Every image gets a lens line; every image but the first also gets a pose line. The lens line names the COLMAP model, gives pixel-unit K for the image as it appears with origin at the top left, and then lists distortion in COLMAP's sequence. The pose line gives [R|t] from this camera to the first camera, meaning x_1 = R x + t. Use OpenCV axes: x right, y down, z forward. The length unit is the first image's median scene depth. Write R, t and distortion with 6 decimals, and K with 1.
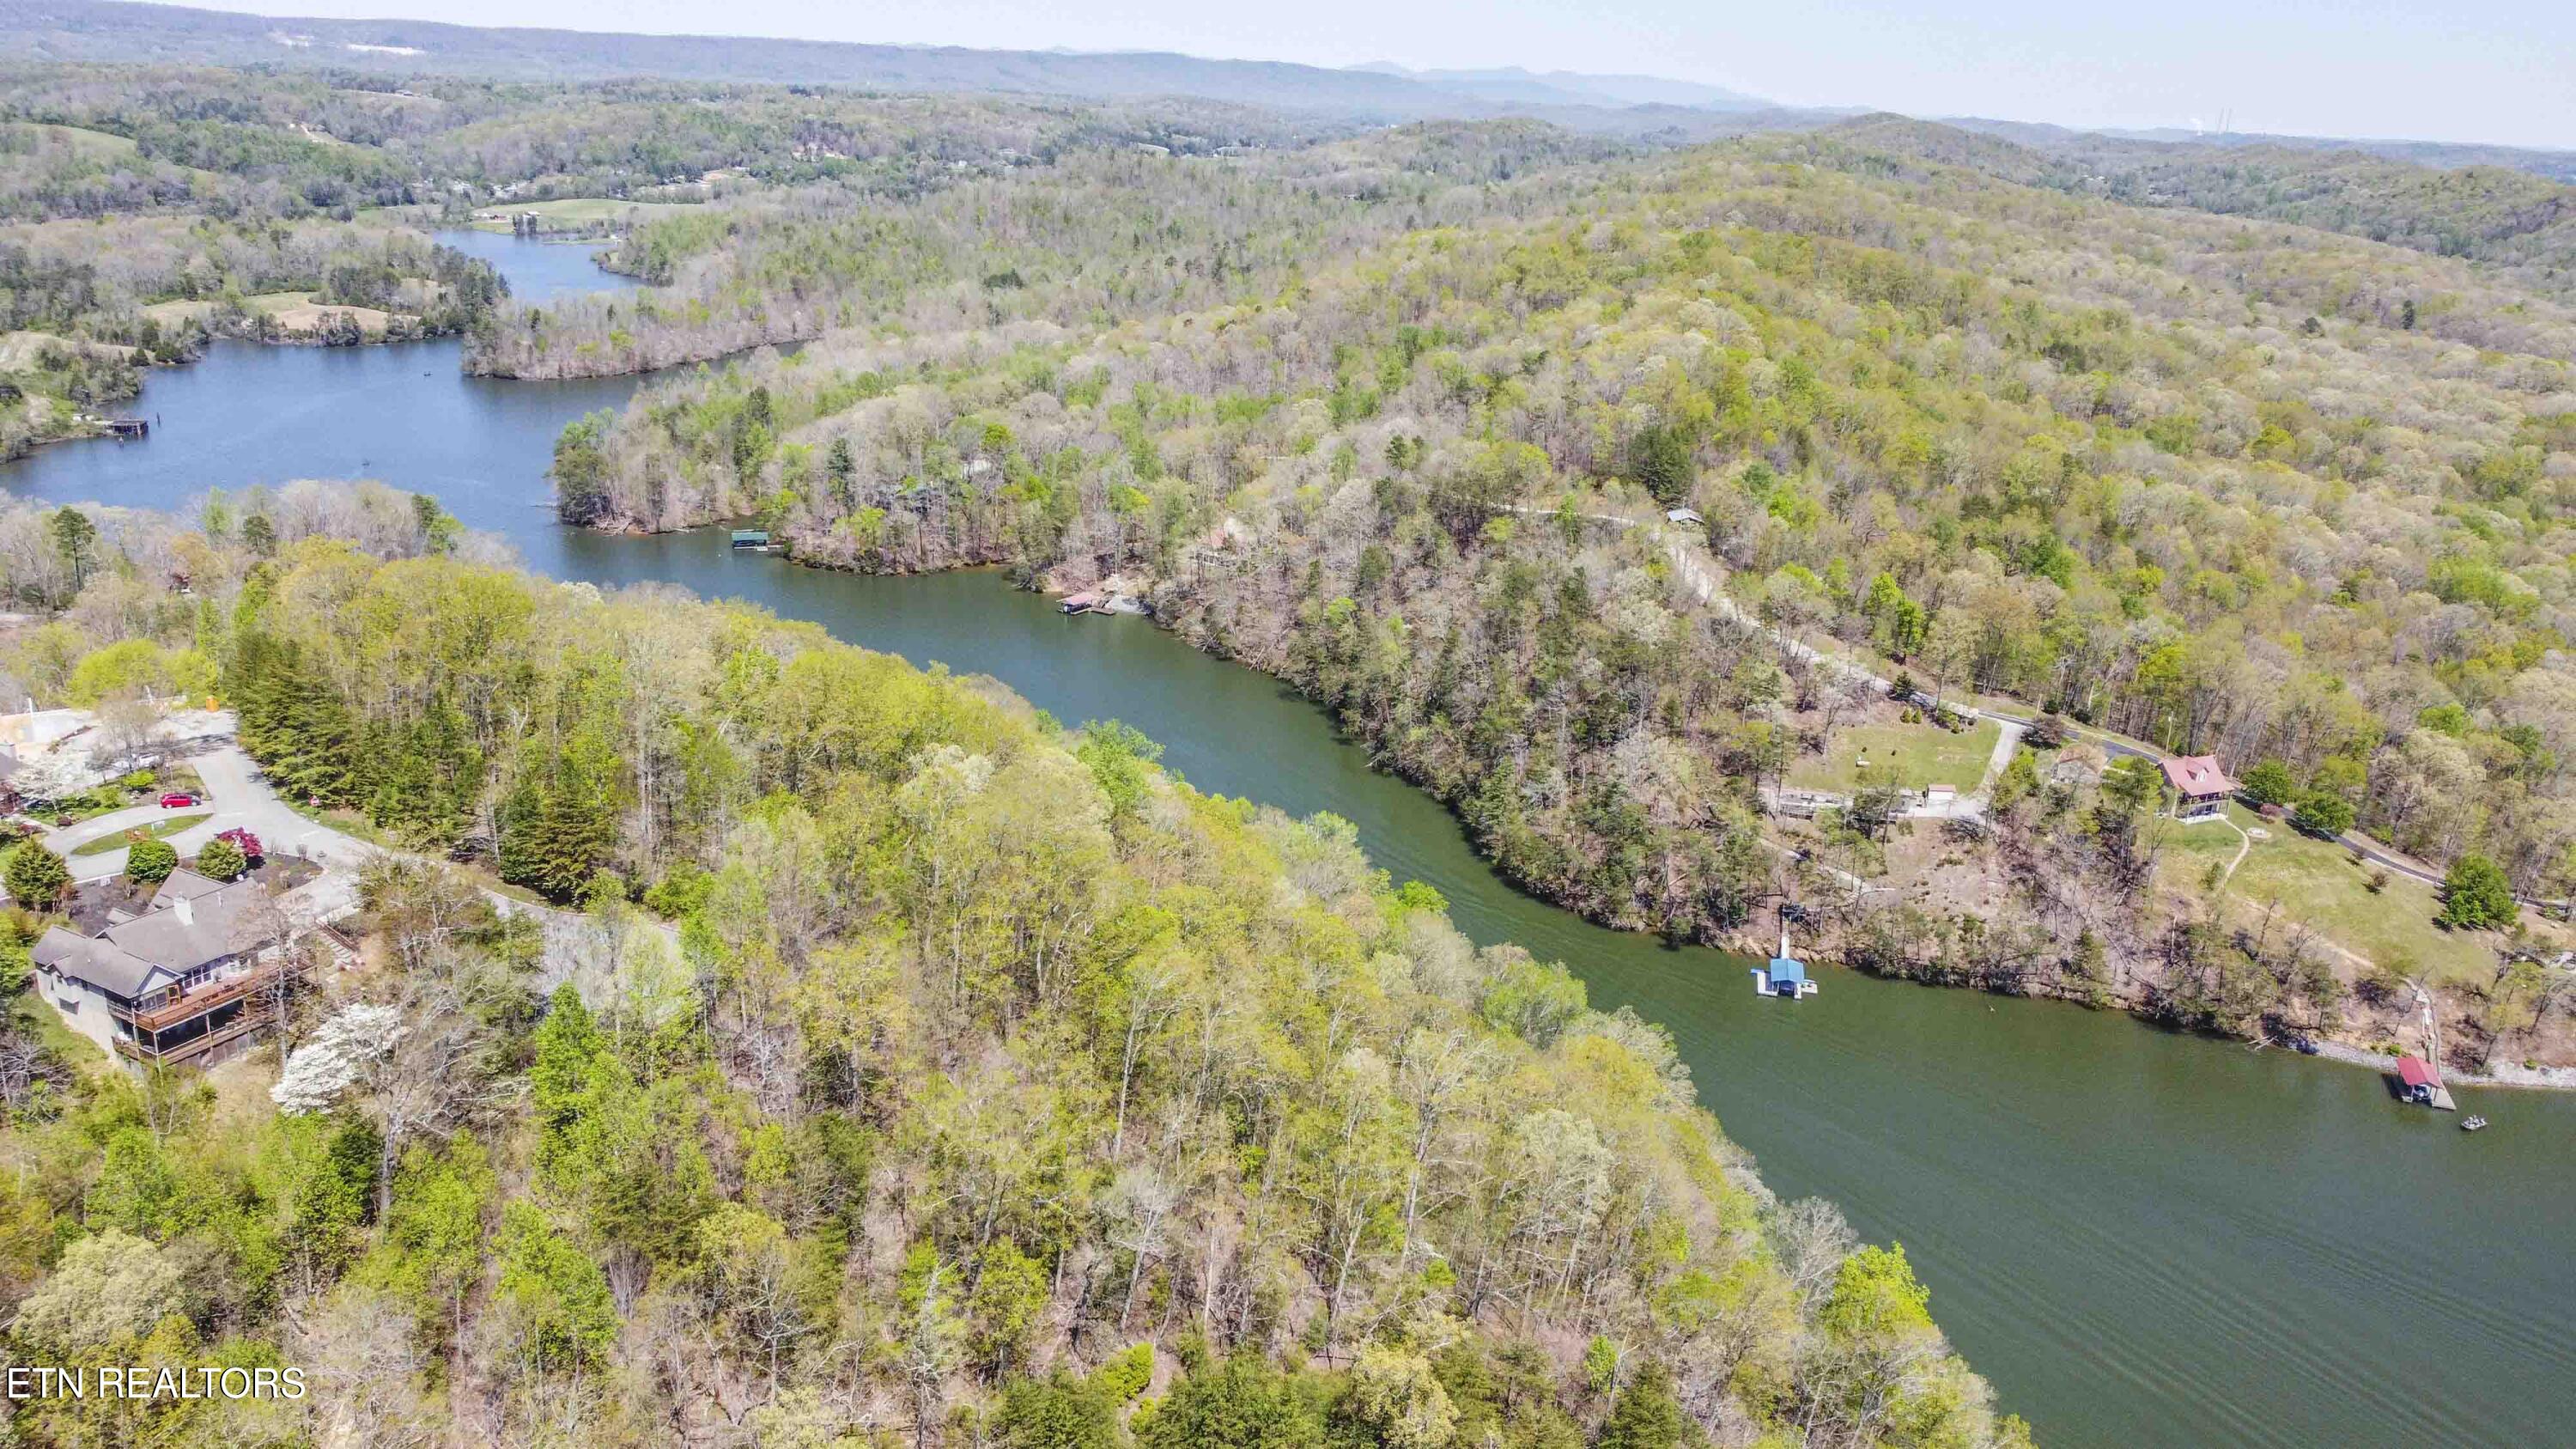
lens RADIAL K [[1951.9, 0, 1301.3], [0, 1951.9, 724.6], [0, 0, 1]] dist [0.006267, -0.005735]
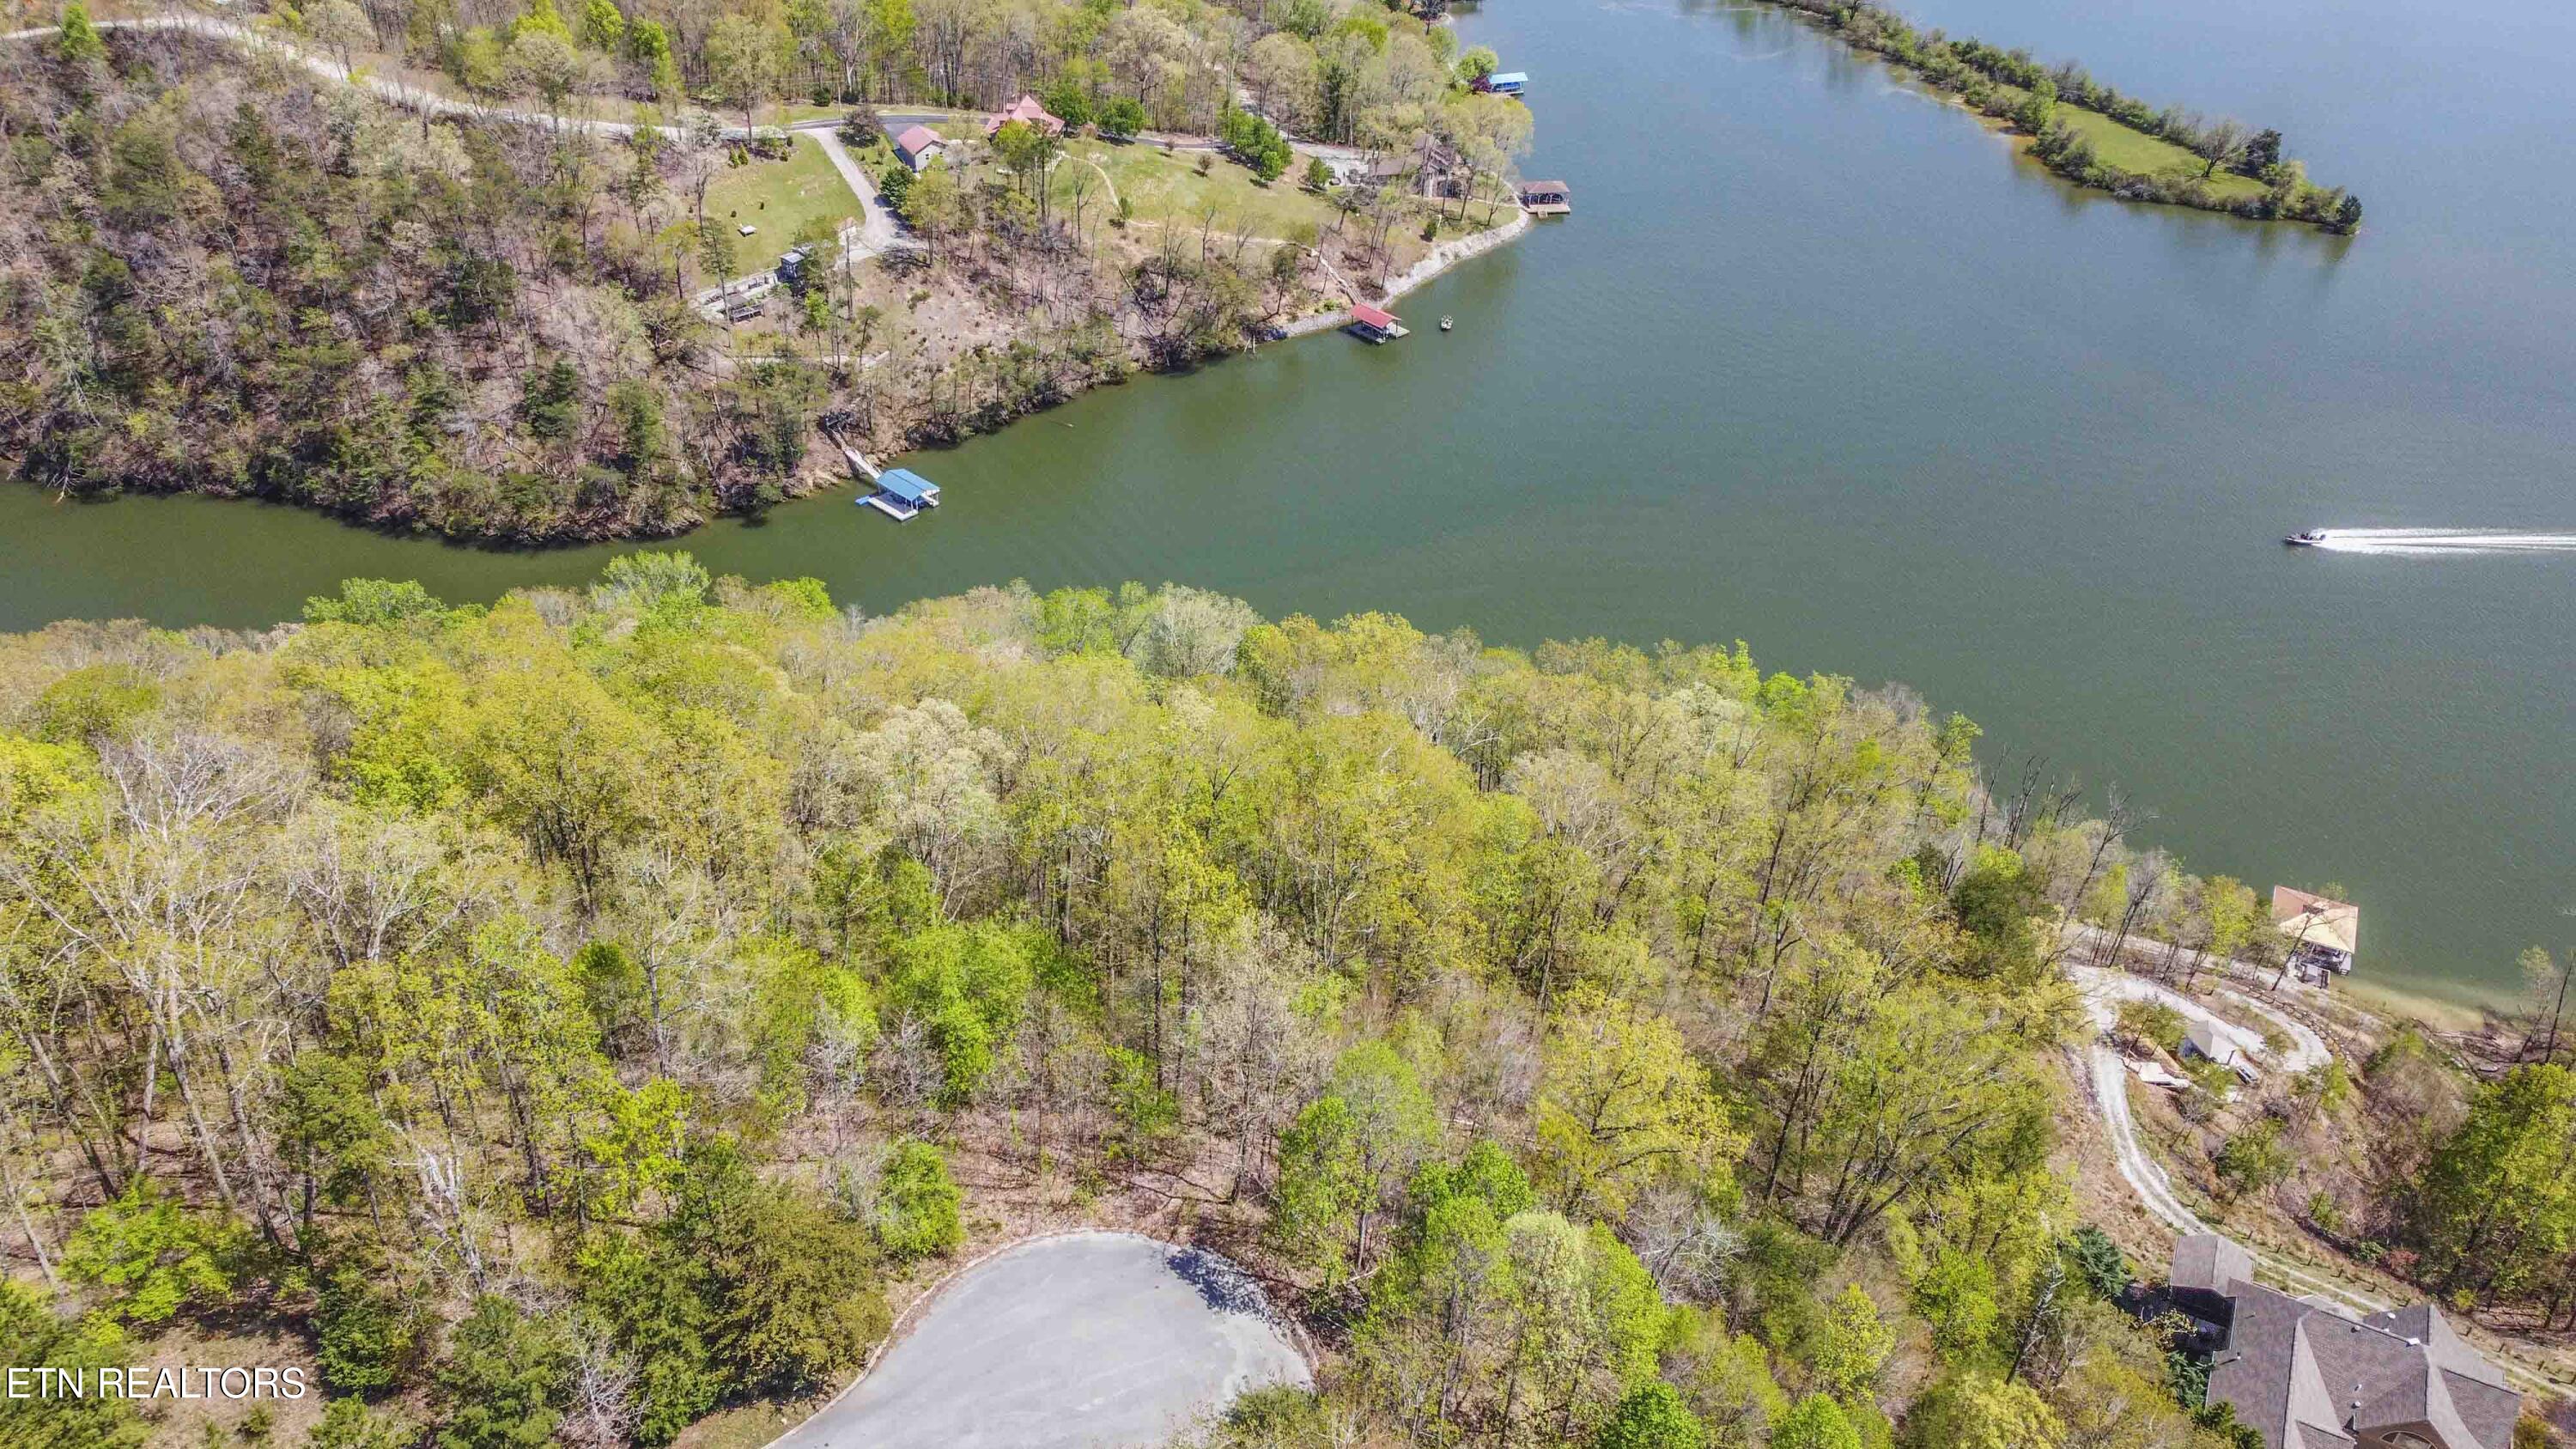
lens RADIAL K [[1951.9, 0, 1278.9], [0, 1951.9, 724.9], [0, 0, 1]] dist [0.006267, -0.005735]
pose [[0.524594, -0.521341, 0.673057, -0.297163], [0.274088, 0.851905, 0.446244, -0.121417], [-0.806025, -0.049620, 0.589797, 0.326864]]
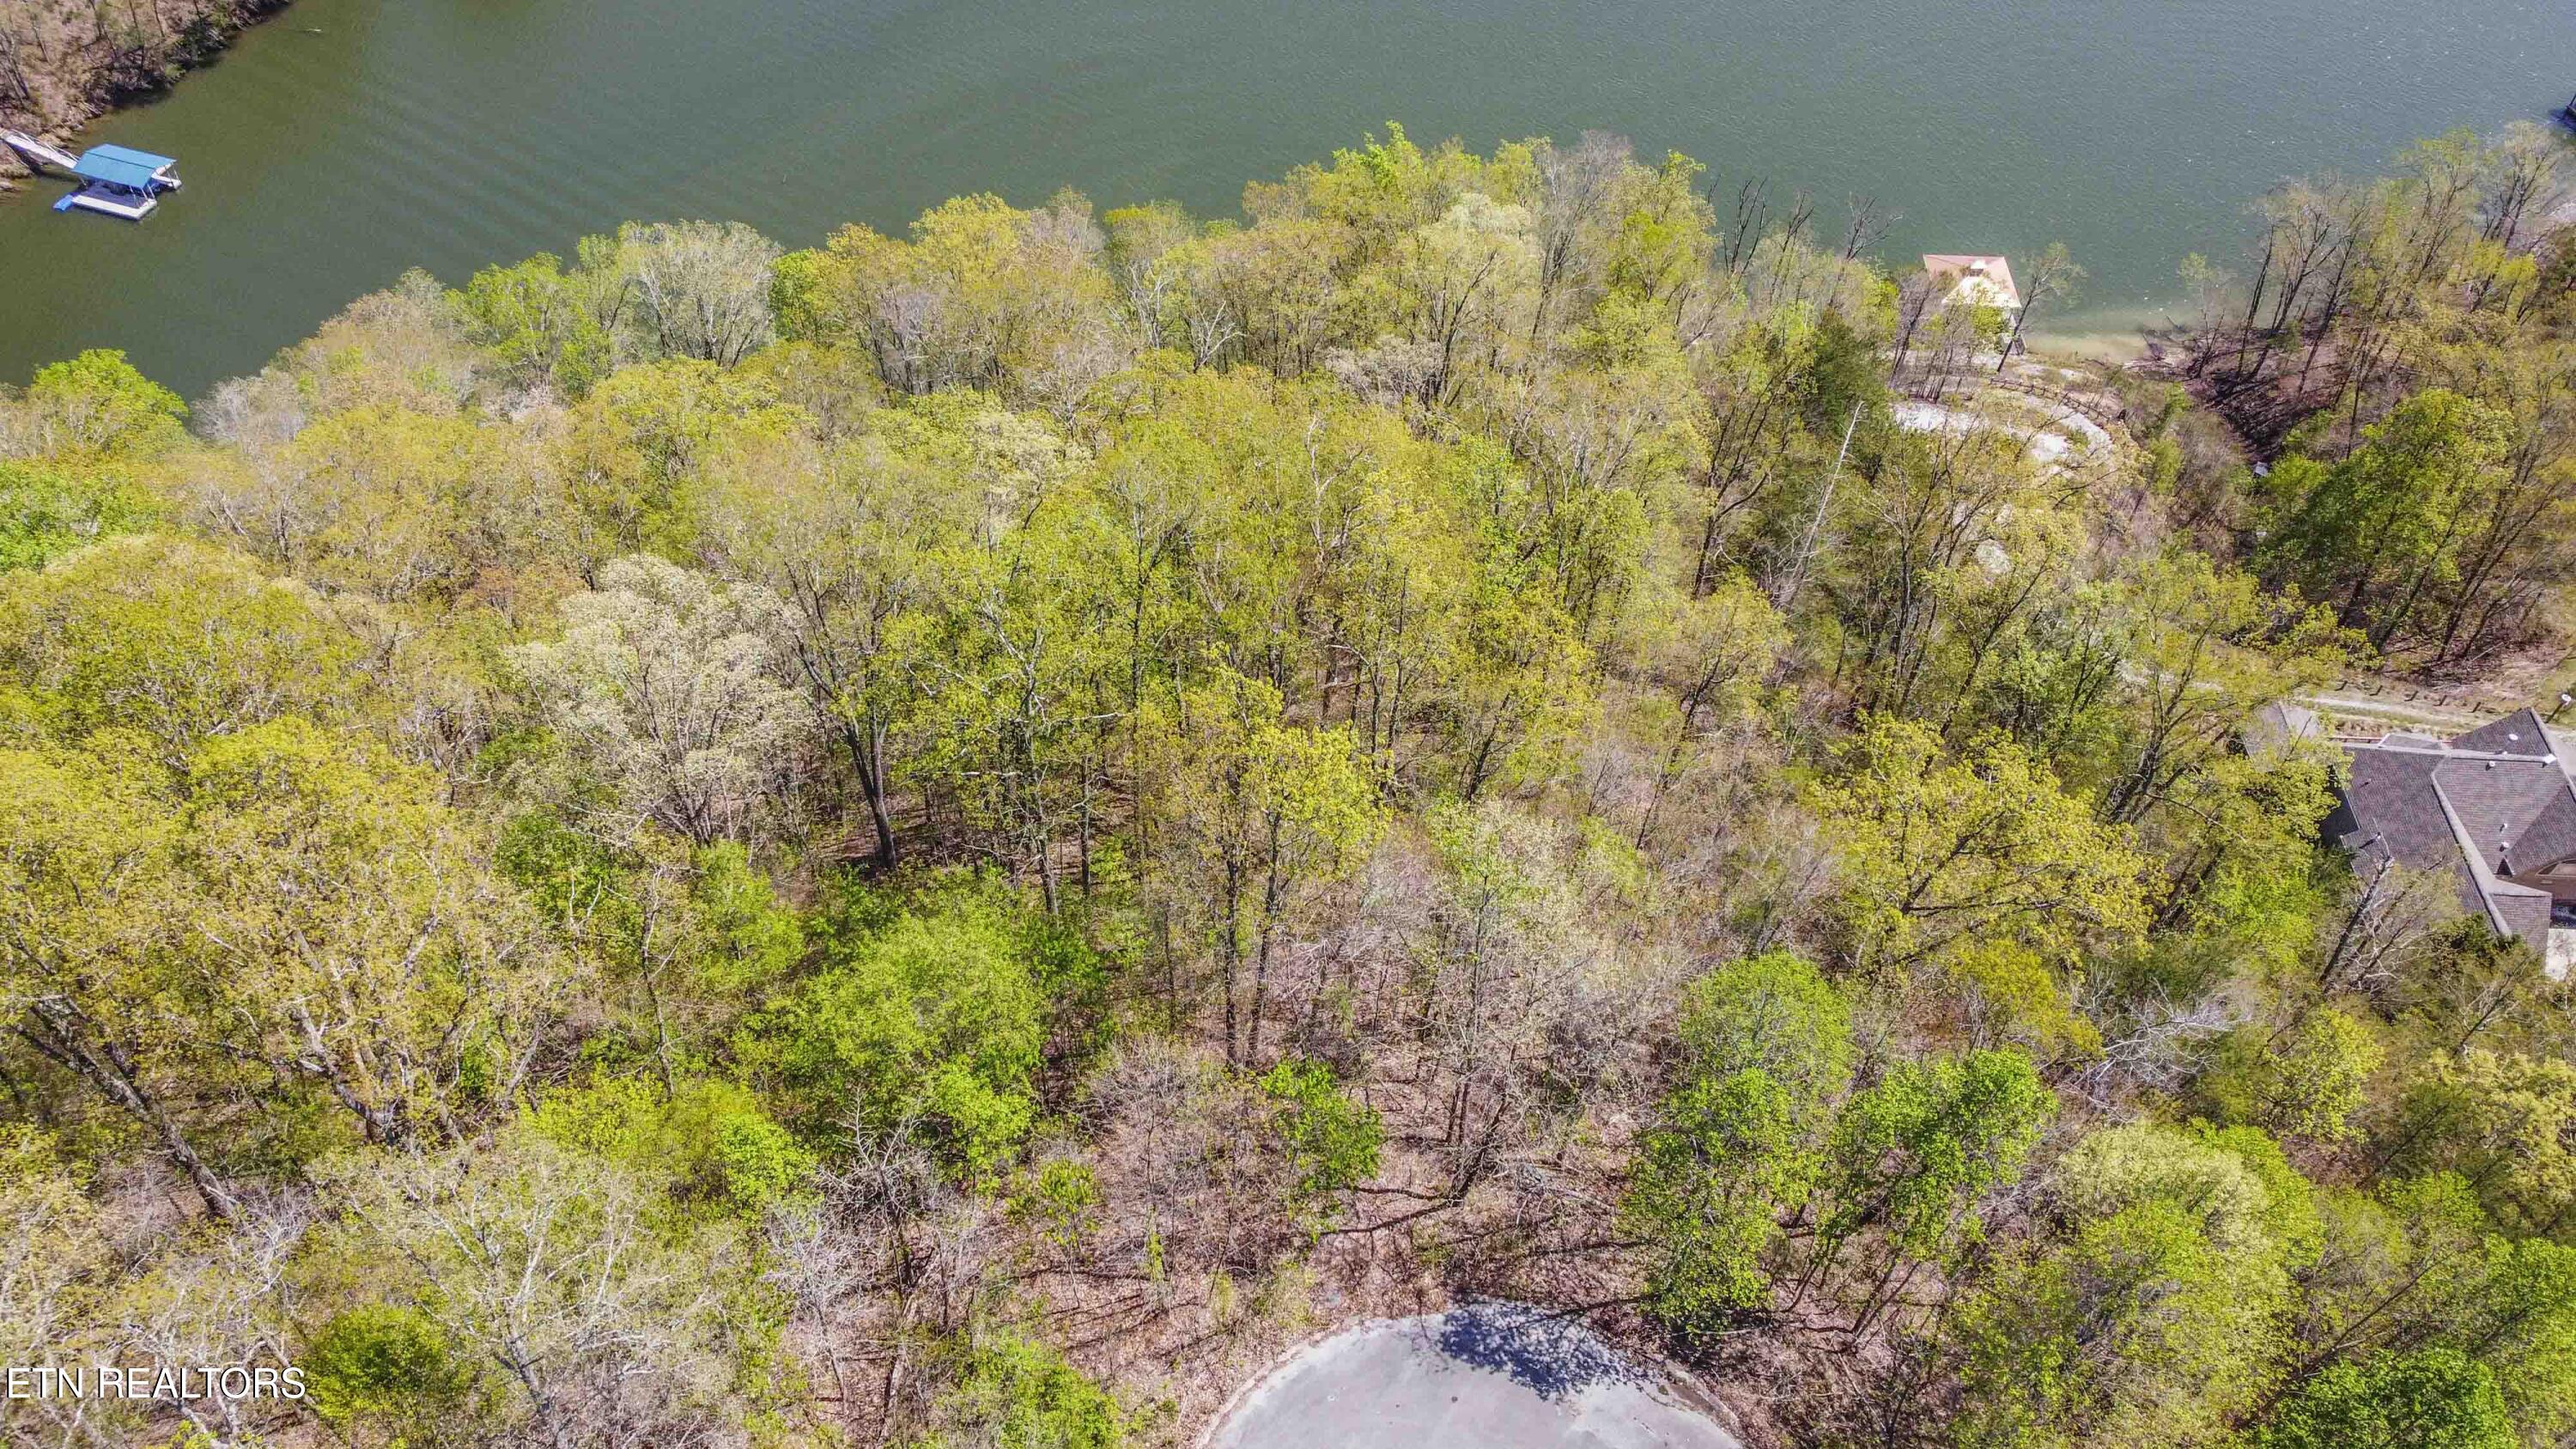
lens RADIAL K [[1951.9, 0, 1293.9], [0, 1951.9, 727.6], [0, 0, 1]] dist [0.006267, -0.005735]
pose [[0.112114, -0.779517, 0.616266, -0.223896], [0.293481, 0.618486, 0.728933, -0.102859], [-0.949368, 0.099138, 0.298115, 0.455441]]
